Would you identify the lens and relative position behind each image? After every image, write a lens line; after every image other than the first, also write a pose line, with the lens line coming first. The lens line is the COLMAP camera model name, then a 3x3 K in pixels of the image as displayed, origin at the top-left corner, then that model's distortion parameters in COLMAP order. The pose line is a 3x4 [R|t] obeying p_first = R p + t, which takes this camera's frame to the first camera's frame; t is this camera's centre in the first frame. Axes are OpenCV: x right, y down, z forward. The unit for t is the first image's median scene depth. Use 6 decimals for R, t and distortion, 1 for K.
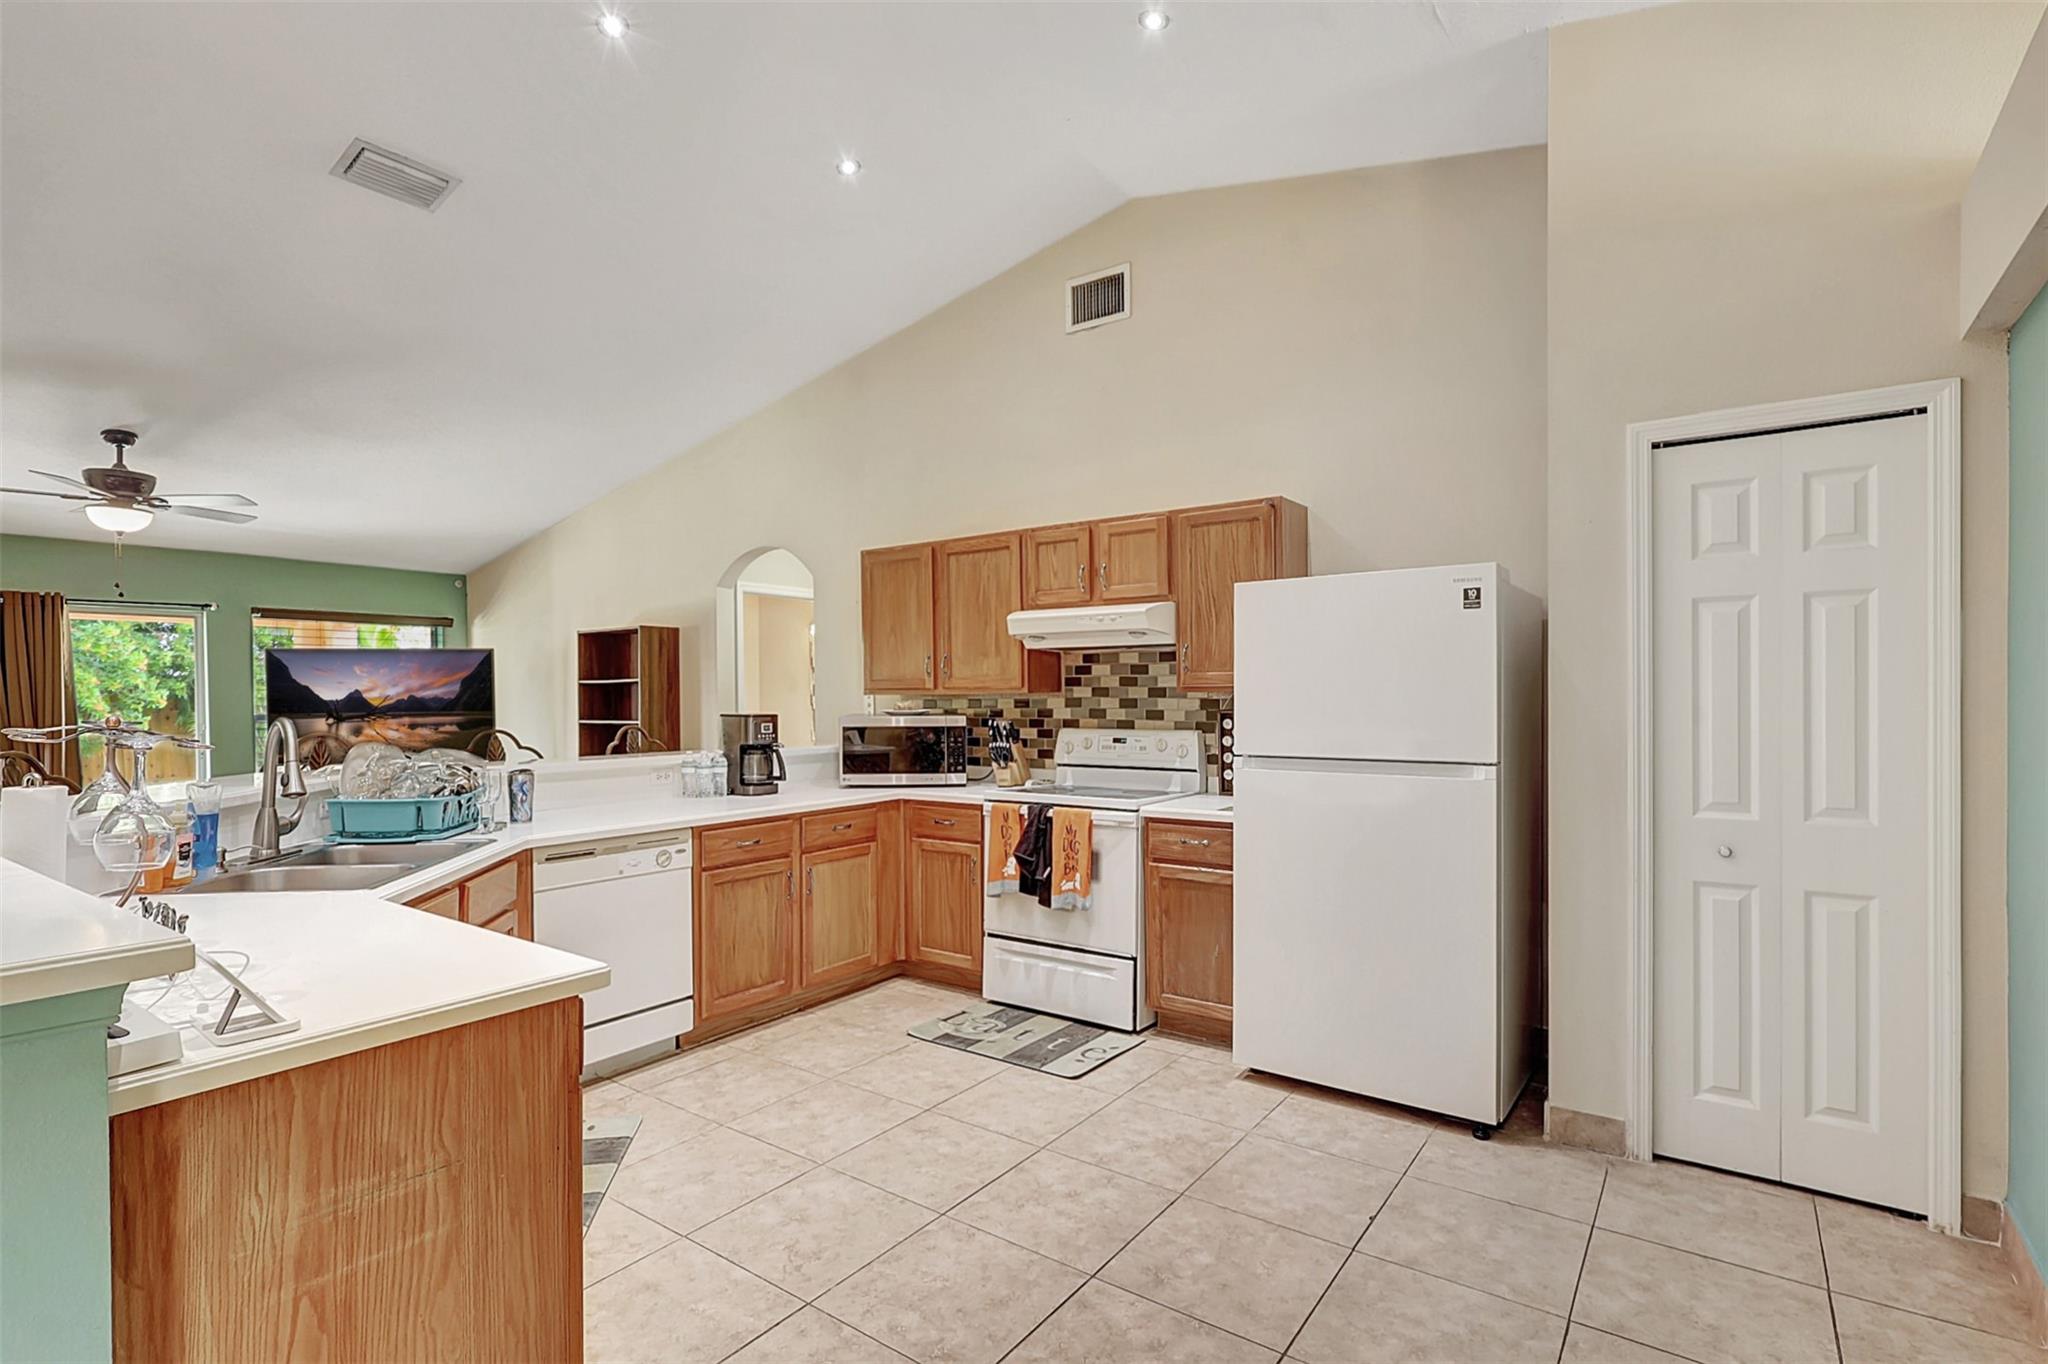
lens RADIAL K [[961.6, 0, 1023.0], [0, 961.6, 693.9], [0, 0, 1]] dist [0.000991, 0.004305]
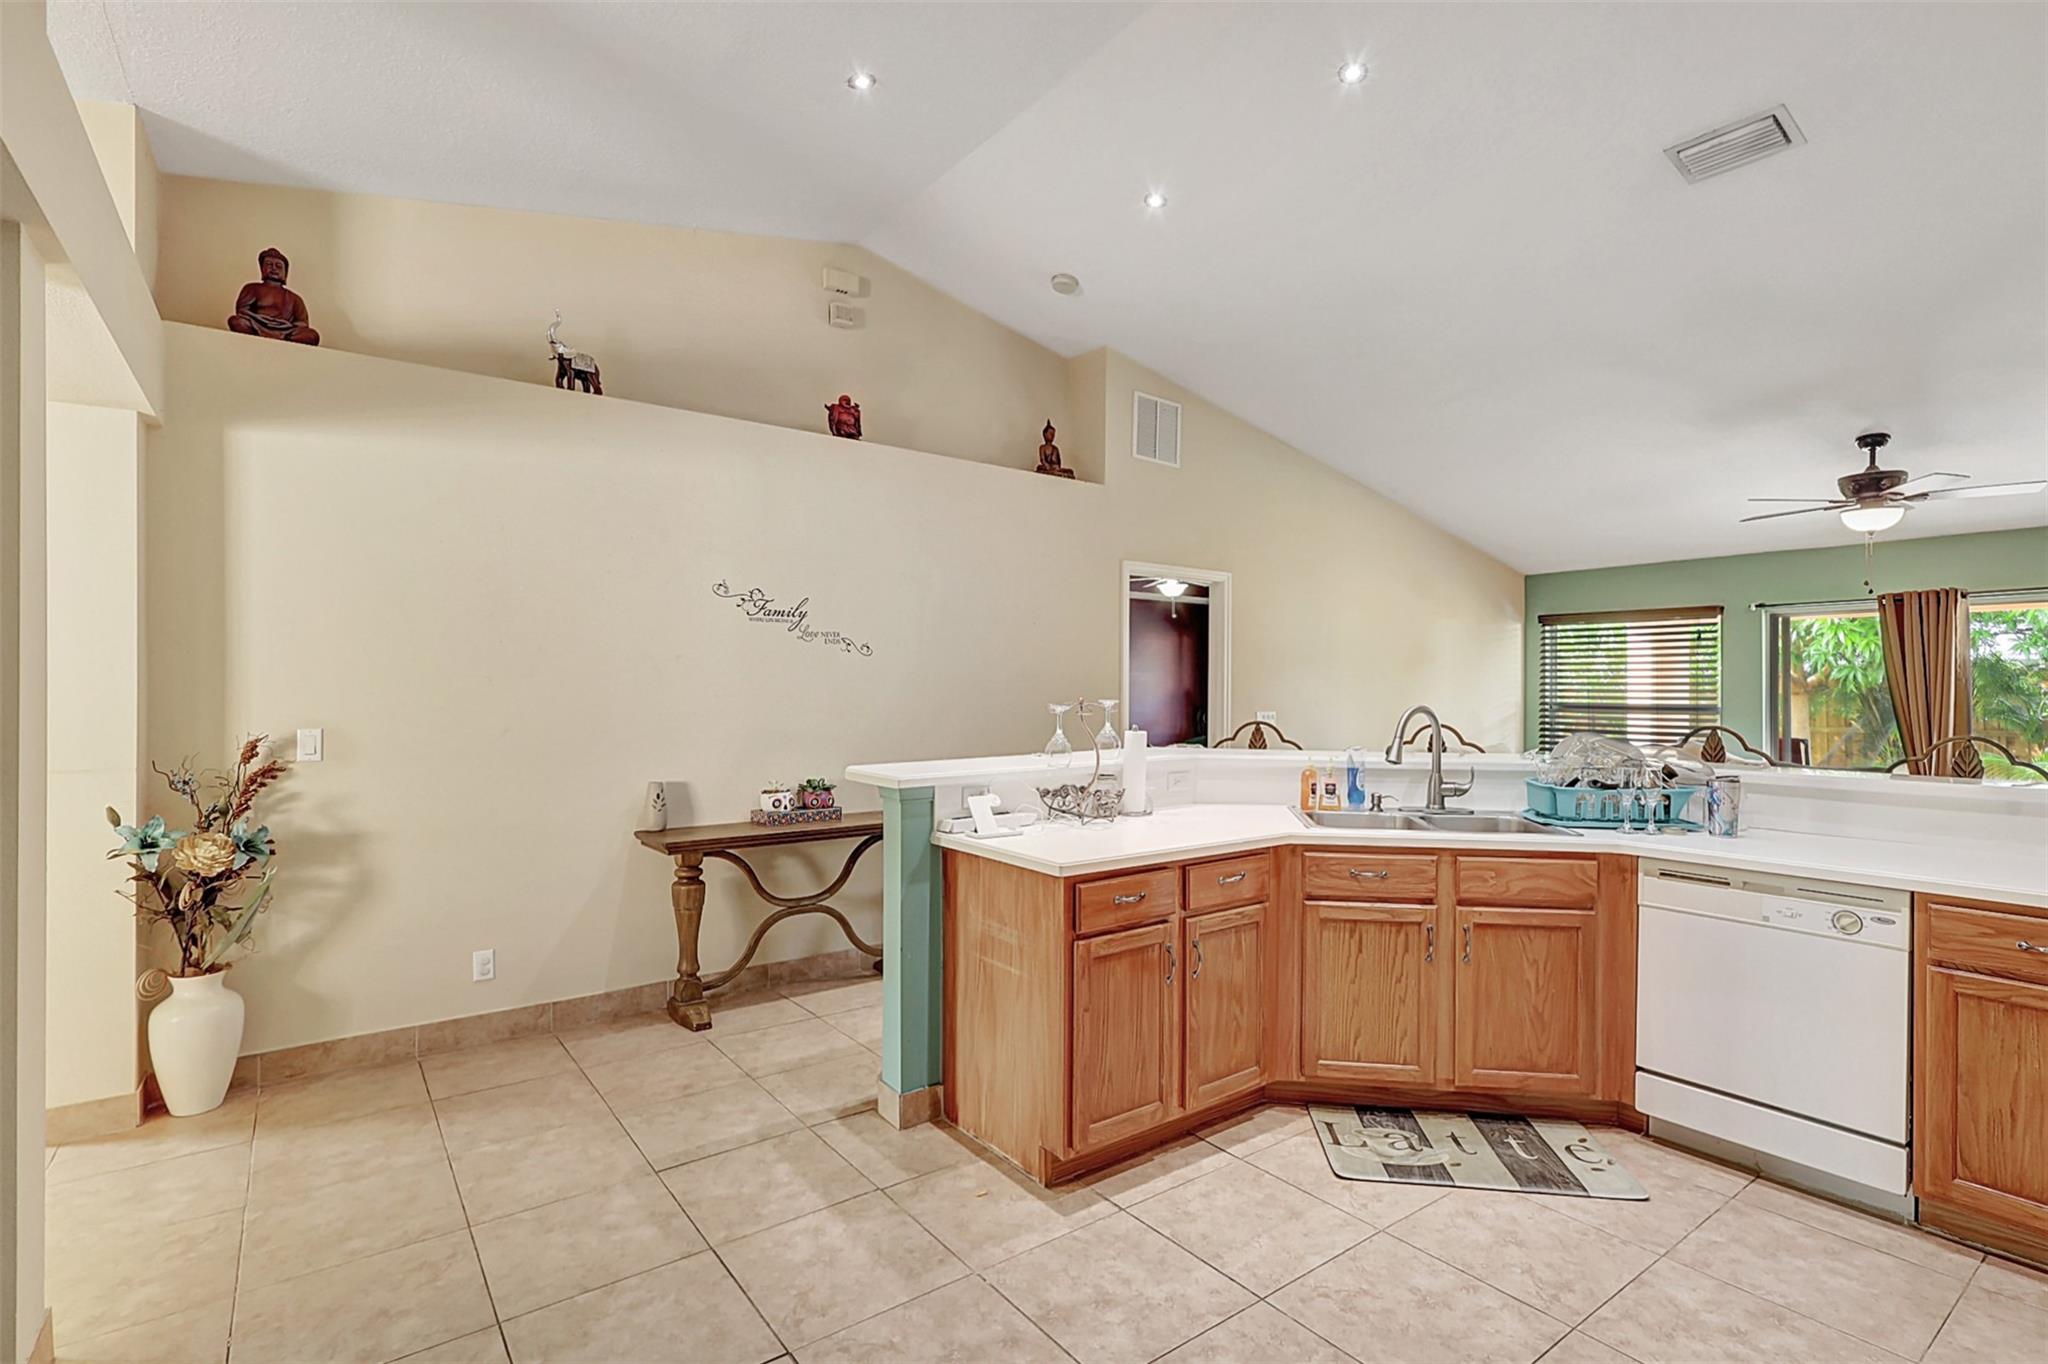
lens RADIAL K [[961.6, 0, 1023.0], [0, 961.6, 693.9], [0, 0, 1]] dist [0.000991, 0.004305]
pose [[-0.301707, 0.006382, -0.953379, 0.377073], [0.001087, 0.999979, 0.006350, -0.000573], [0.953400, 0.000879, -0.301708, 0.501184]]
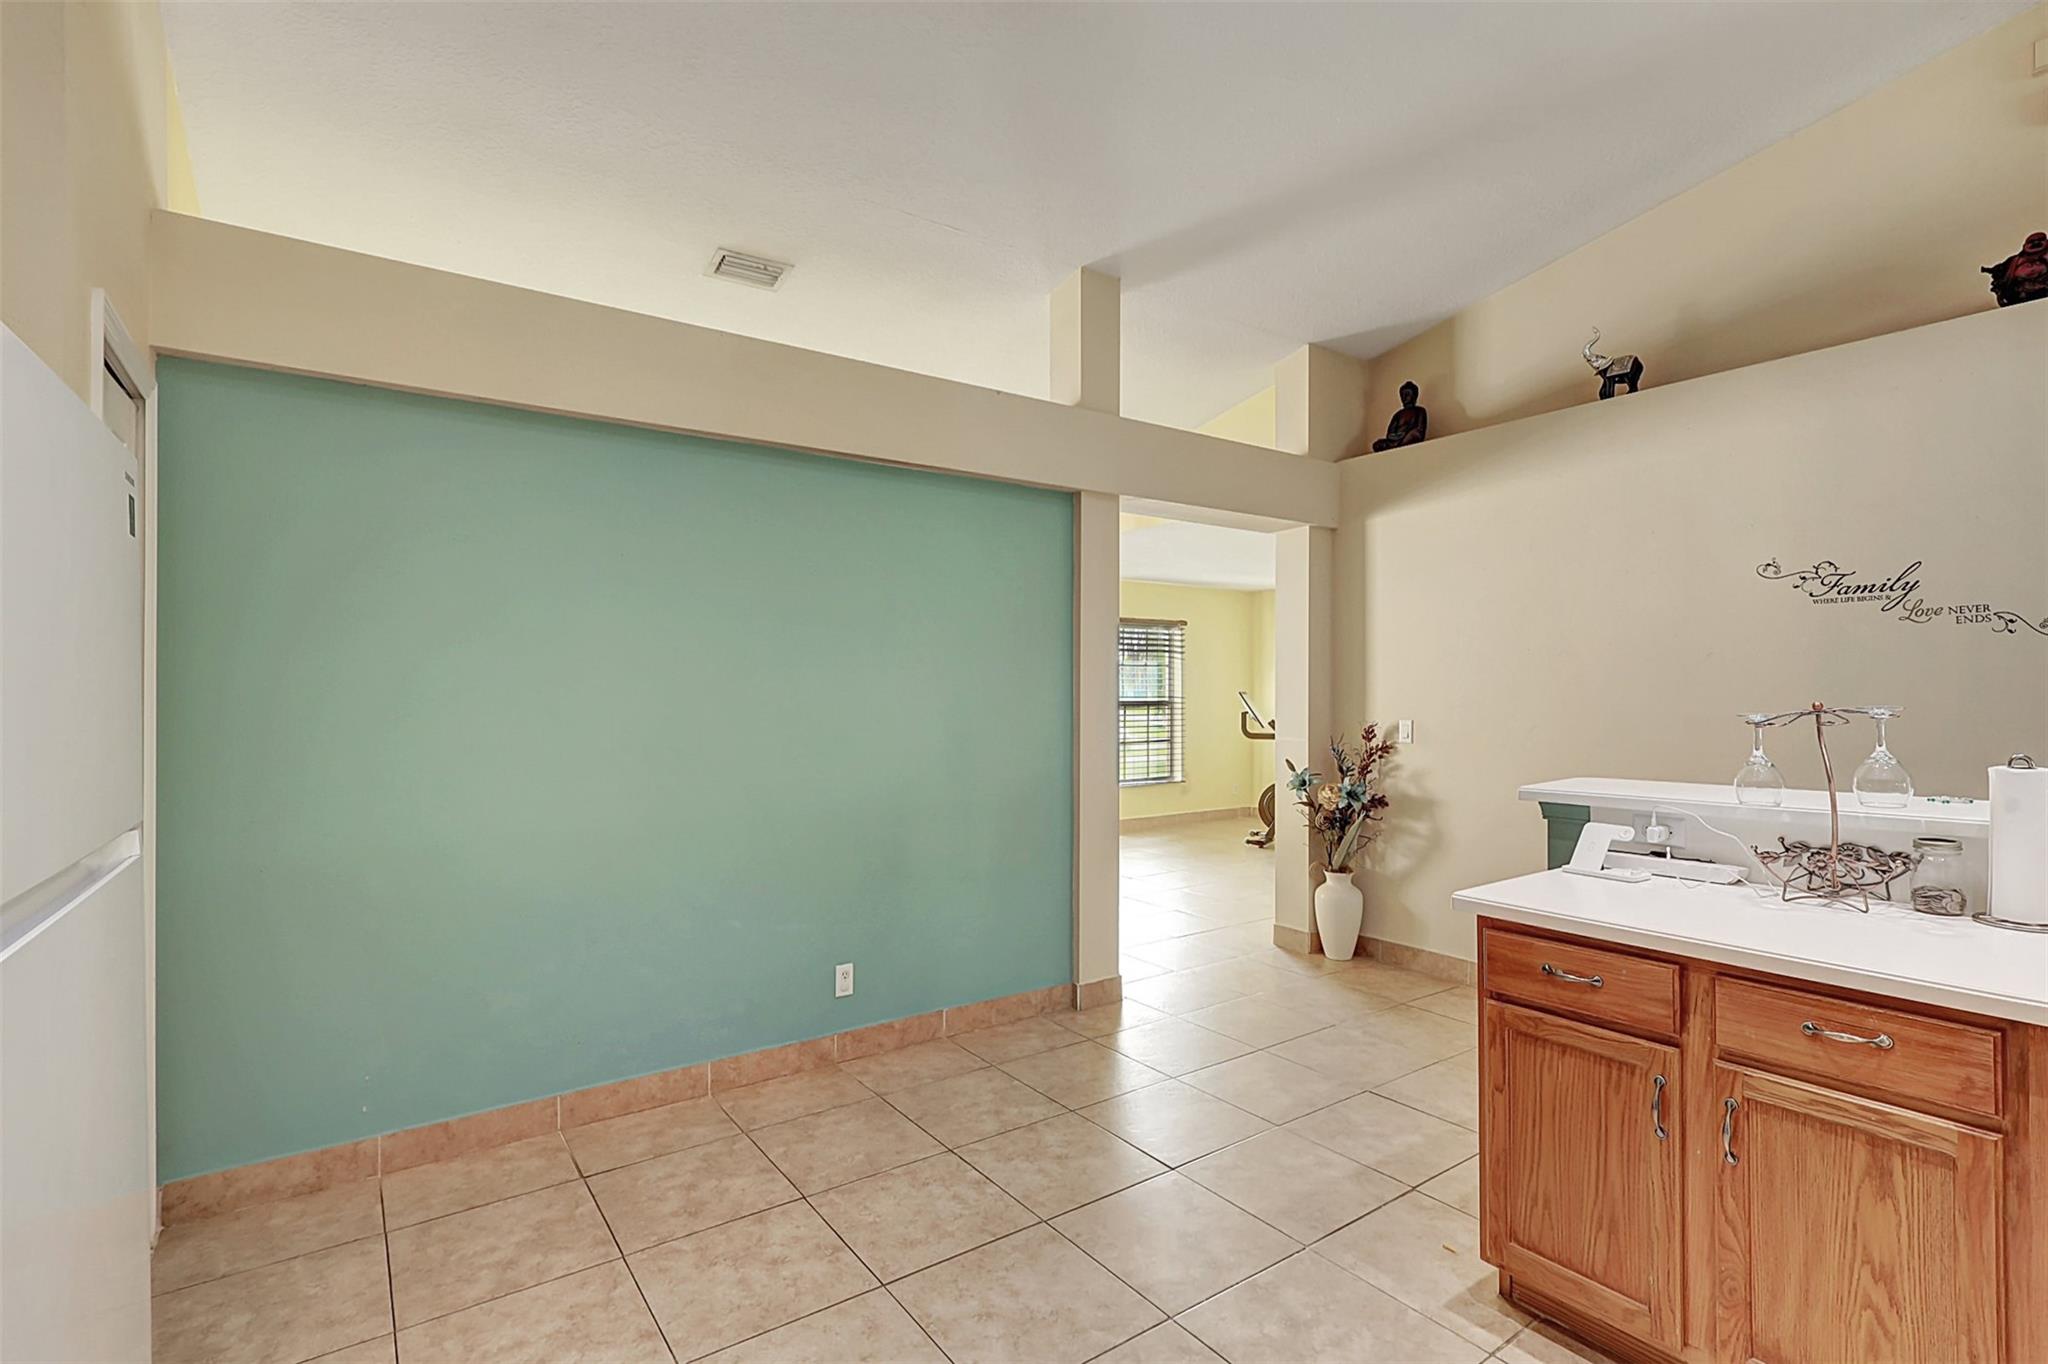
lens RADIAL K [[961.6, 0, 1023.0], [0, 961.6, 693.9], [0, 0, 1]] dist [0.000991, 0.004305]
pose [[-0.946653, 0.002419, 0.322245, -0.113042], [0.002079, 0.999997, -0.001399, 0.002985], [-0.322247, -0.000654, -0.946655, 0.871768]]
